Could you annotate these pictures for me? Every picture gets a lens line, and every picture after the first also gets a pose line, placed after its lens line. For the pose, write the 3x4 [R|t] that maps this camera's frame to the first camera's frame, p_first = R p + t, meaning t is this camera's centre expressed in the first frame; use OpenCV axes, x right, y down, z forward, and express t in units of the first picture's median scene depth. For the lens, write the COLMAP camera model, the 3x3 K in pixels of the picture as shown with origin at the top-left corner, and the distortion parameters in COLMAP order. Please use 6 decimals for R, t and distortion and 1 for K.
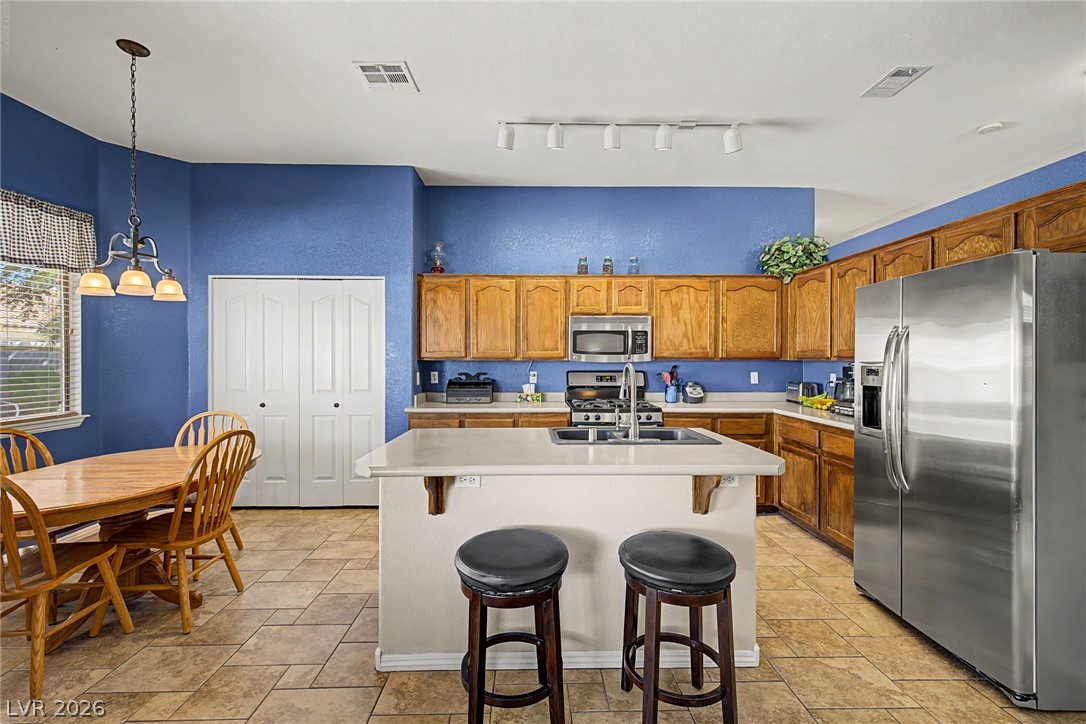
lens RADIAL K [[457.0, 0, 536.8], [0, 457.0, 359.7], [0, 0, 1]] dist [0.005510, -0.001173]
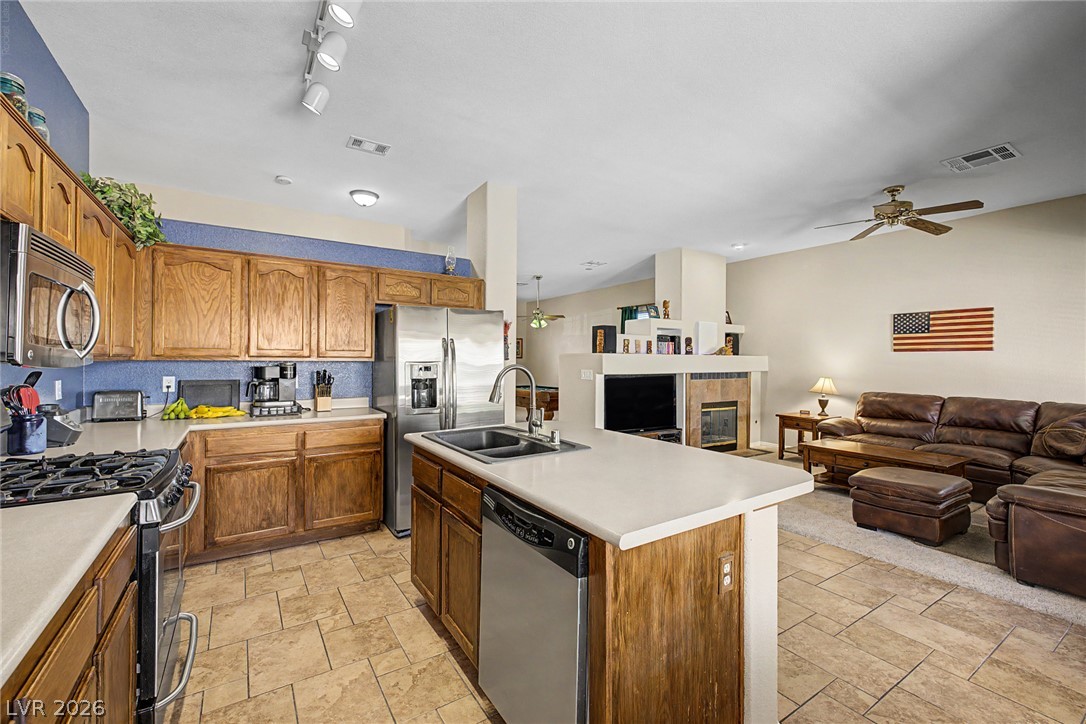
lens RADIAL K [[455.7, 0, 535.0], [0, 455.7, 358.8], [0, 0, 1]] dist [0.003664, -0.000738]
pose [[-0.527464, -0.001042, 0.849577, -0.390045], [-0.002433, 0.999997, -0.000284, -0.002214], [-0.849574, -0.002216, -0.527465, 0.875303]]
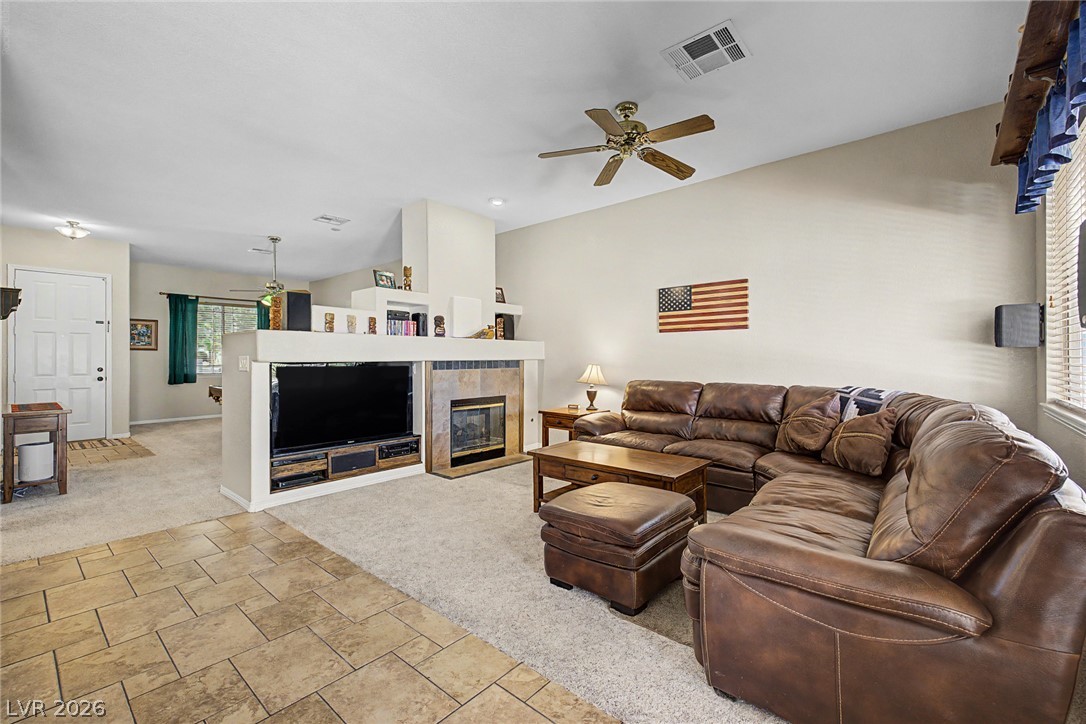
lens RADIAL K [[458.5, 0, 536.4], [0, 458.5, 356.4], [0, 0, 1]] dist [0.000610, -0.000339]
pose [[-0.744128, 0.005595, 0.668013, -0.343174], [0.005891, 0.999981, -0.001813, 0.036704], [-0.668011, 0.002586, -0.744147, 0.303199]]
